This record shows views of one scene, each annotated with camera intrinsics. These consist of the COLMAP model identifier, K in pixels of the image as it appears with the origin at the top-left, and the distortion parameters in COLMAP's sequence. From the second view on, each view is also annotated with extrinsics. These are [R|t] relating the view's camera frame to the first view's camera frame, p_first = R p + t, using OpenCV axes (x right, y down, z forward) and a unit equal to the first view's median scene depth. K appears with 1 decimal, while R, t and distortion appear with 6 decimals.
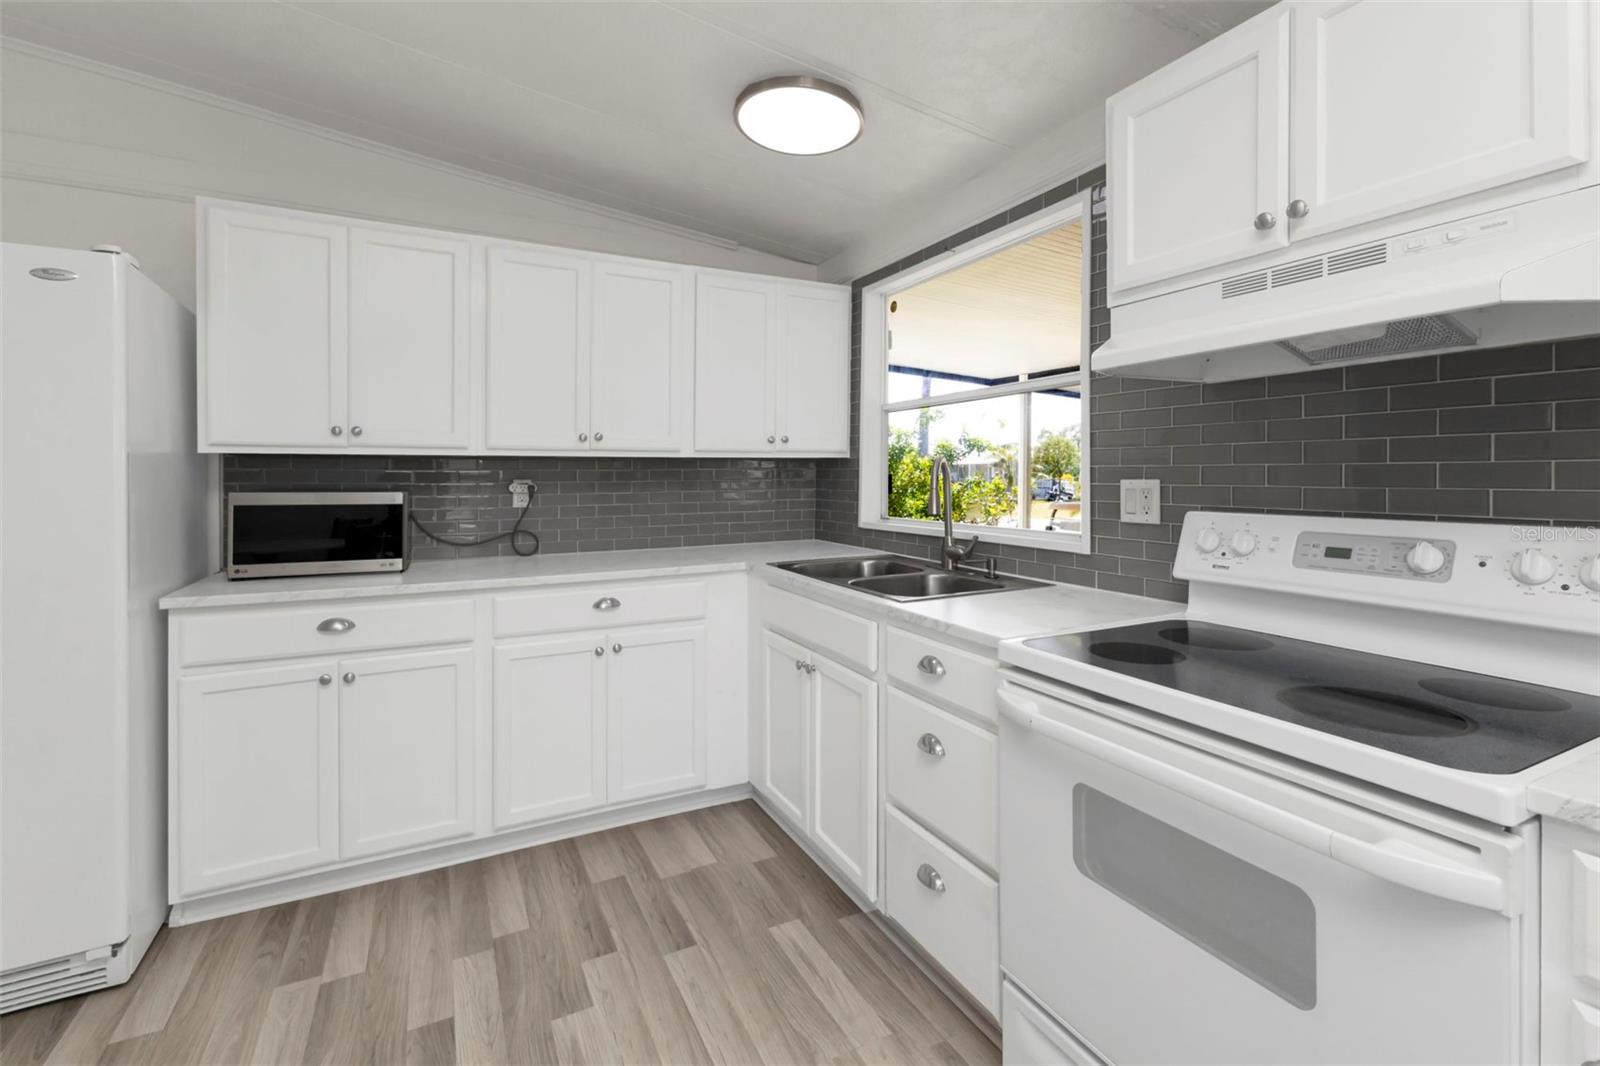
lens RADIAL K [[711.7, 0, 800.3], [0, 711.7, 475.2], [0, 0, 1]] dist [0.002965, 0.000363]
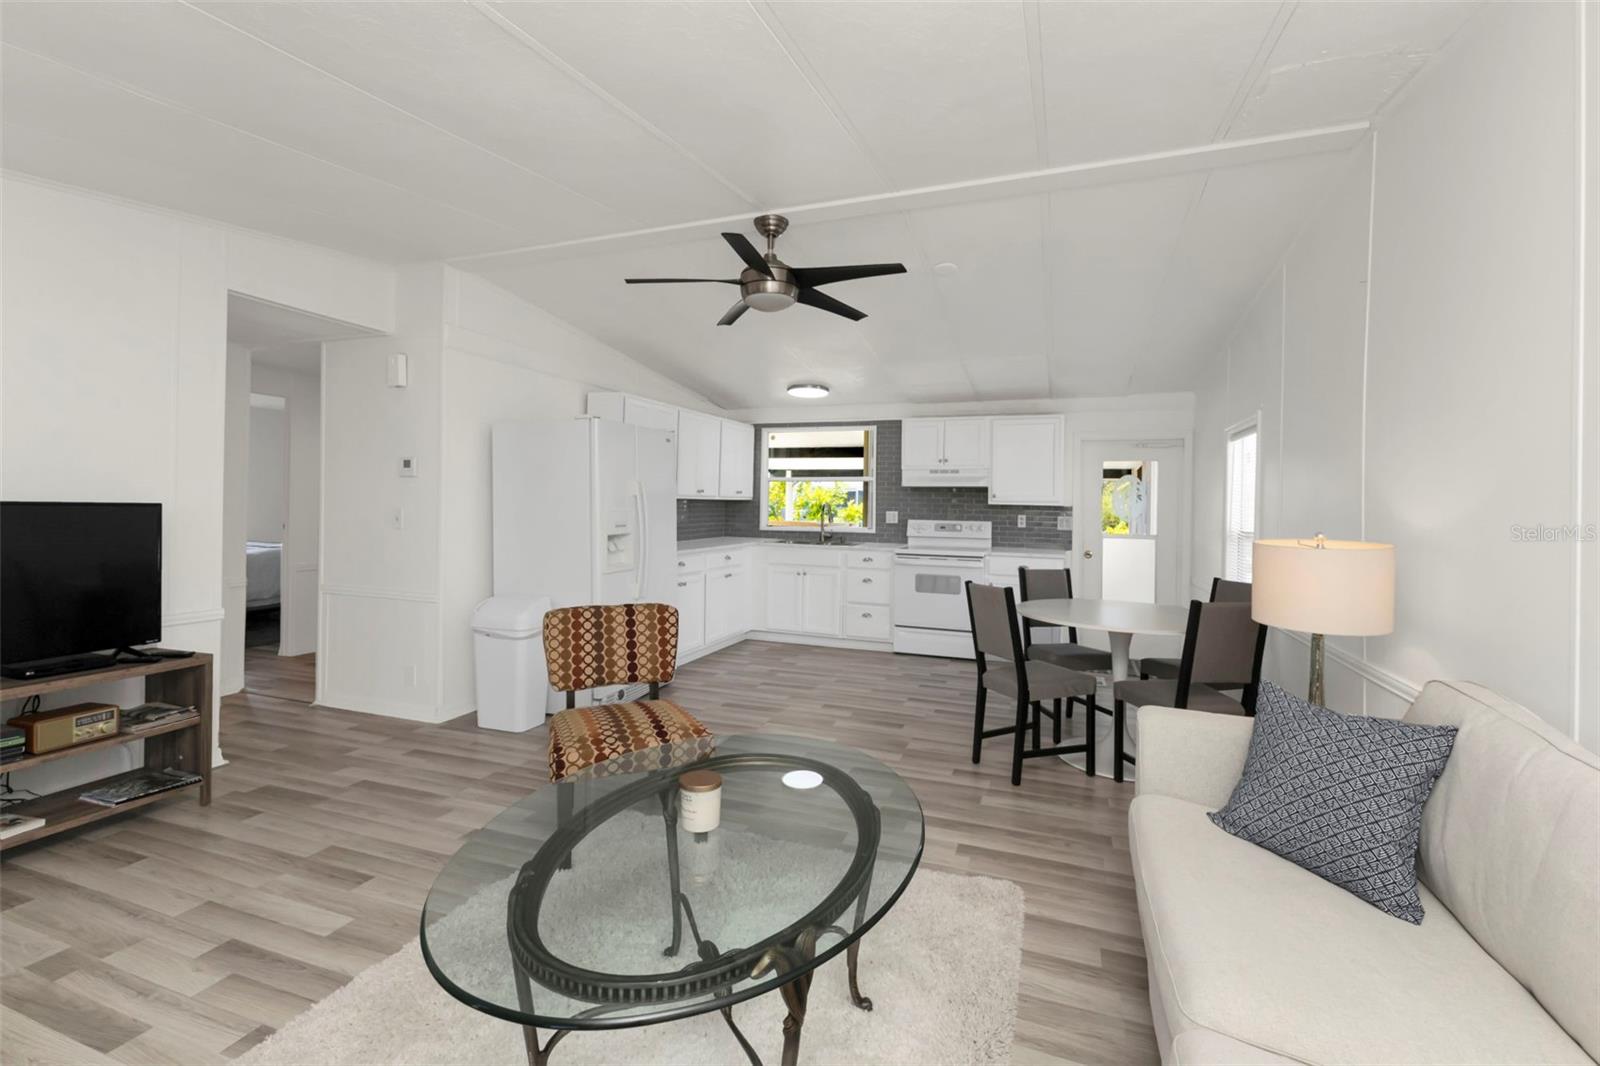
lens RADIAL K [[699.9, 0, 798.0], [0, 699.9, 512.9], [0, 0, 1]] dist [0.016566, -0.000078]
pose [[0.742796, 0.003837, 0.669507, -2.129392], [-0.017060, 0.999767, 0.013197, -0.023499], [-0.669301, -0.021224, 0.742689, -1.255217]]
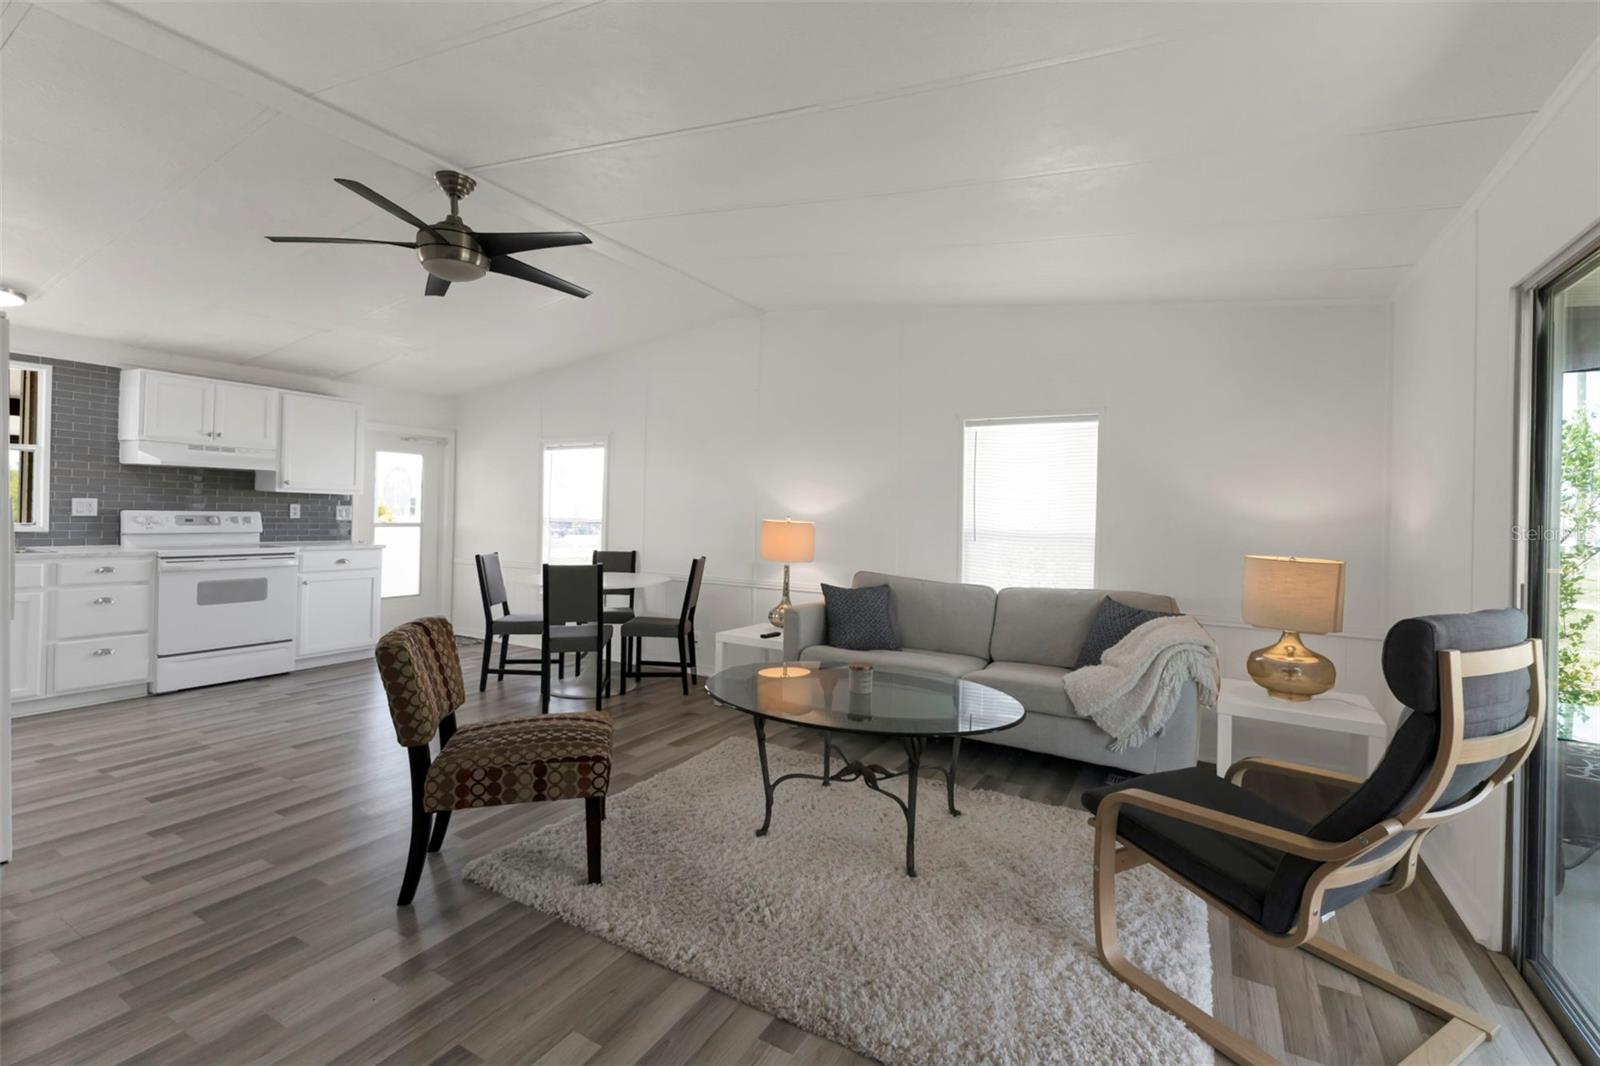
lens RADIAL K [[699.9, 0, 798.0], [0, 699.9, 512.9], [0, 0, 1]] dist [0.016566, -0.000078]
pose [[-0.535864, -0.006902, 0.844276, -2.730191], [-0.021351, 0.999758, -0.005378, 0.016264], [-0.844034, -0.020908, -0.535882, 0.216541]]
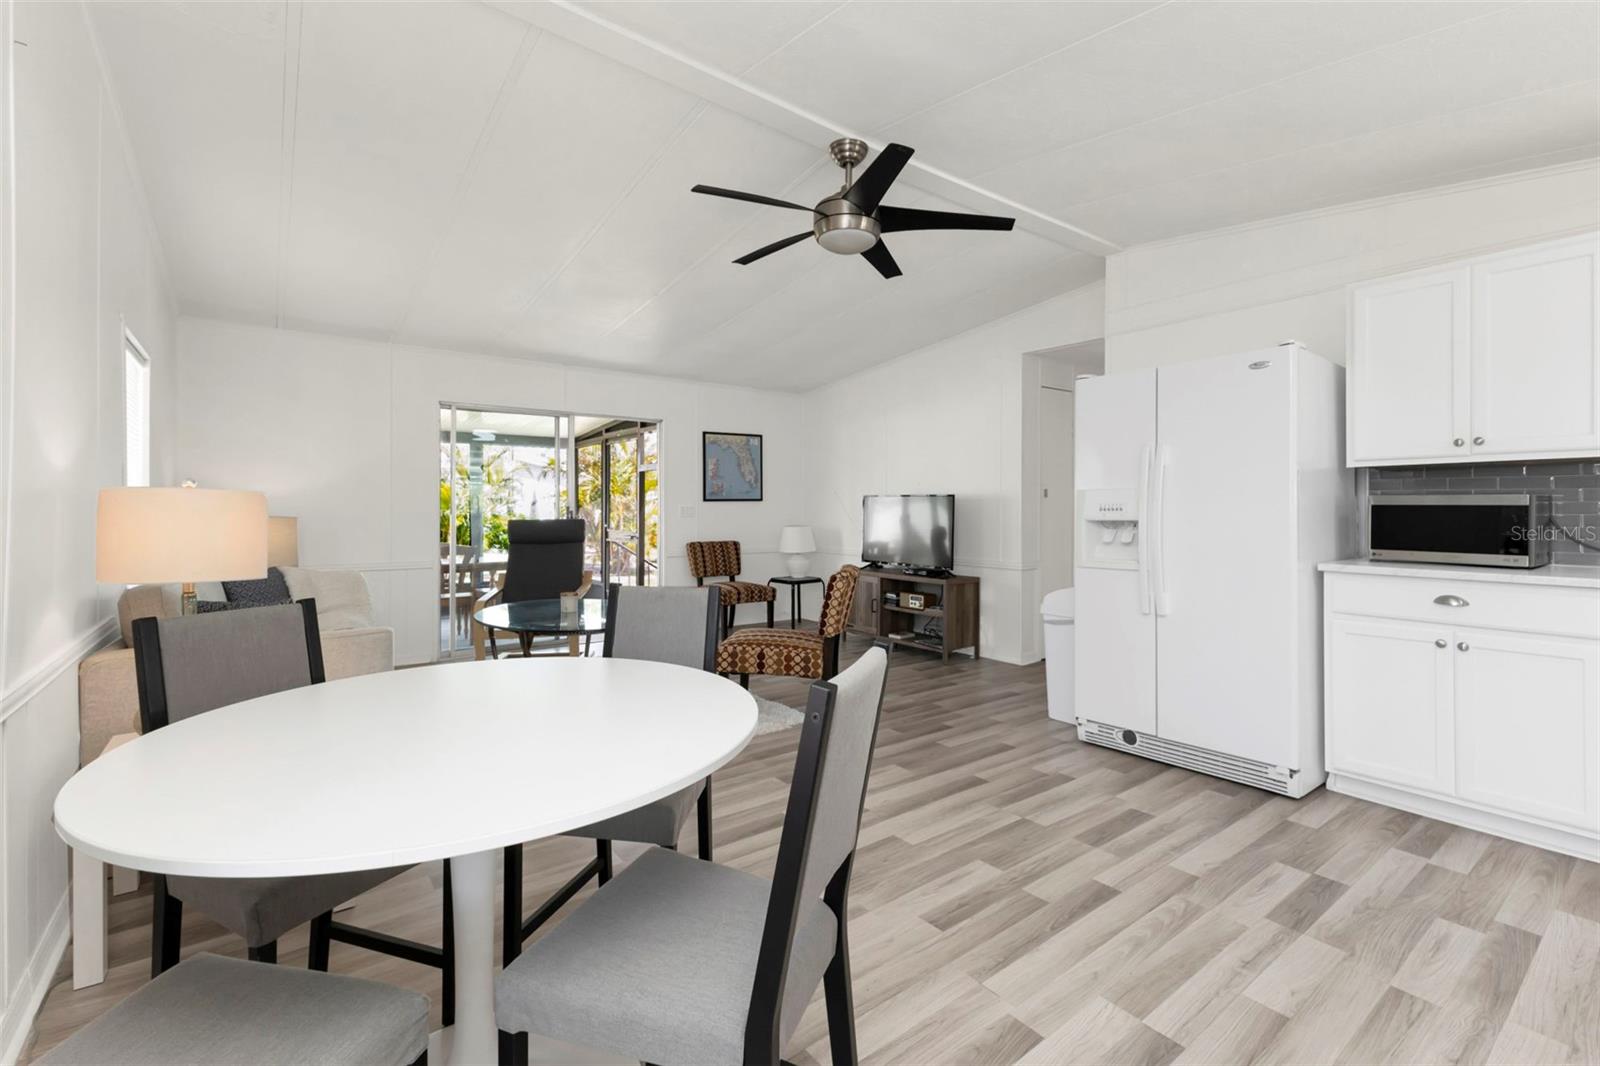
lens RADIAL K [[707.0, 0, 795.9], [0, 707.0, 507.4], [0, 0, 1]] dist [0.004612, -0.000283]
pose [[0.167964, 0.000218, -0.985793, 0.360387], [-0.000996, 1.000000, 0.000052, 0.051764], [0.985793, 0.000973, 0.167964, -0.312121]]
